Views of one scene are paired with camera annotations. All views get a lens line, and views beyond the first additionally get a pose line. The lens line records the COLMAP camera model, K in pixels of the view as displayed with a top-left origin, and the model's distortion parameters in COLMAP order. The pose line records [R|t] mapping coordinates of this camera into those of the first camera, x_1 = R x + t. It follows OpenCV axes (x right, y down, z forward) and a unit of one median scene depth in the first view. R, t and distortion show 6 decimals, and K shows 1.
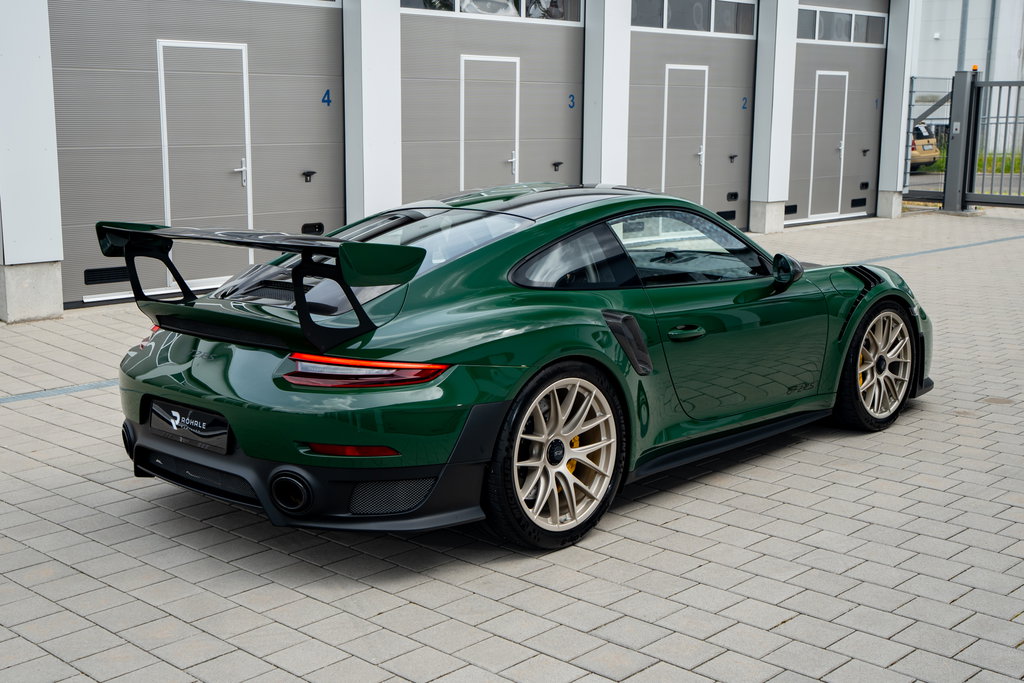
lens RADIAL K [[1244.1, 0, 495.7], [0, 1244.1, 321.7], [0, 0, 1]] dist [0.072194, 0.000000]
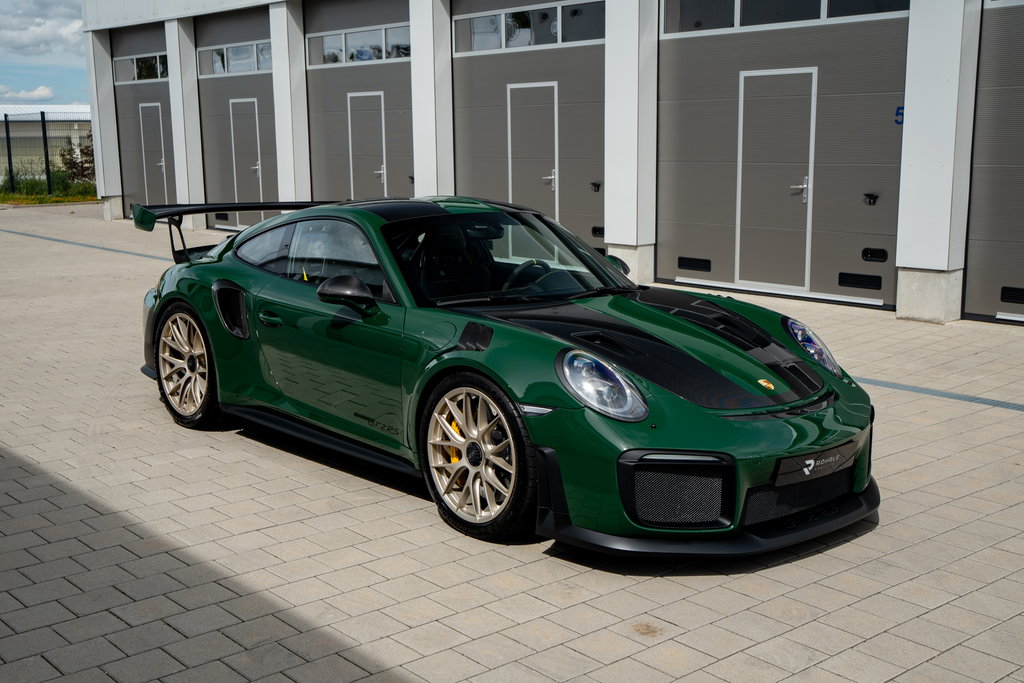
lens RADIAL K [[1187.4, 0, 507.7], [0, 1187.4, 346.1], [0, 0, 1]] dist [0.033868, 0.000000]
pose [[-0.084166, 0.171973, -0.981500, 0.870887], [-0.158279, 0.970182, 0.183563, -0.142956], [0.983801, 0.170800, -0.054437, 0.871069]]
